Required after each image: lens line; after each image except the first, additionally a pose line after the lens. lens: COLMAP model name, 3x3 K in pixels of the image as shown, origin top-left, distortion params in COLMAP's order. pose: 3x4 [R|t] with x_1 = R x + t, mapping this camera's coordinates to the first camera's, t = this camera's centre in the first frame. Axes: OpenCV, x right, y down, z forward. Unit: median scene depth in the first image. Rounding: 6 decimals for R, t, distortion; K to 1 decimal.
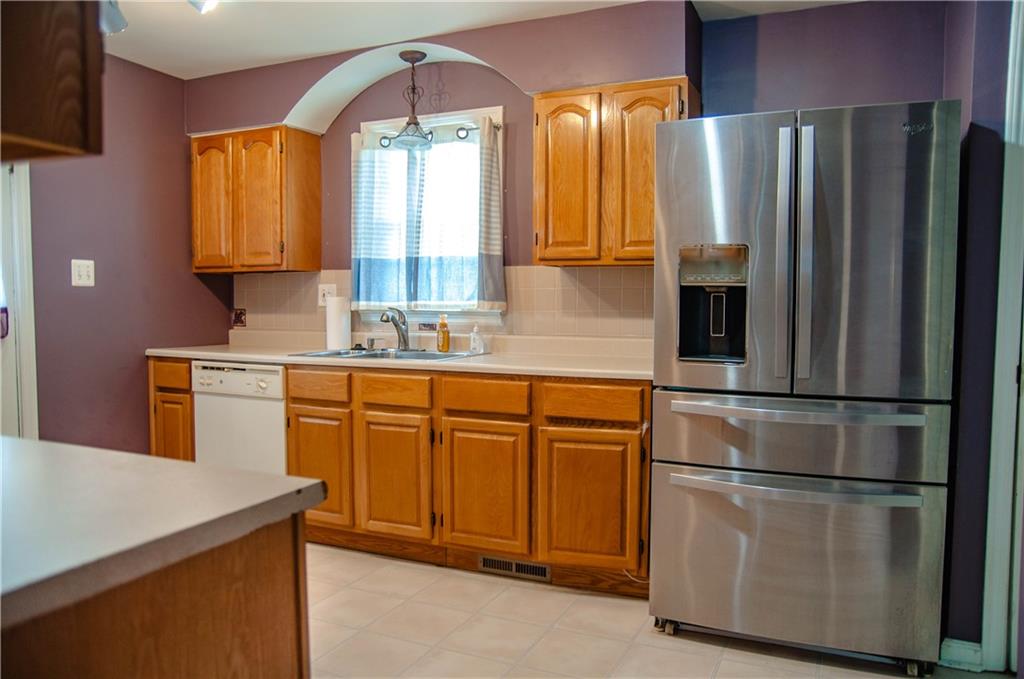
lens RADIAL K [[756.7, 0, 514.2], [0, 756.7, 344.5], [0, 0, 1]] dist [-0.087624, 0.048137]
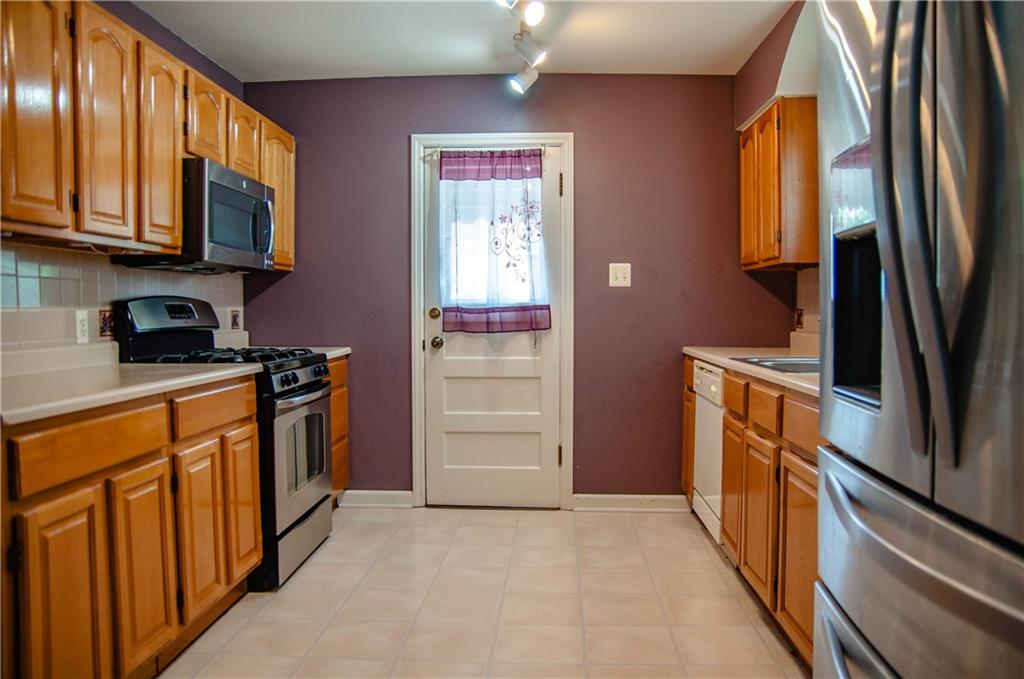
lens RADIAL K [[756.7, 0, 512.6], [0, 756.7, 335.1], [0, 0, 1]] dist [-0.087624, 0.048137]
pose [[0.349246, 0.026965, -0.936643, 0.404133], [-0.053428, 0.998533, 0.008825, -0.006462], [0.935507, 0.046961, 0.350174, 0.413270]]
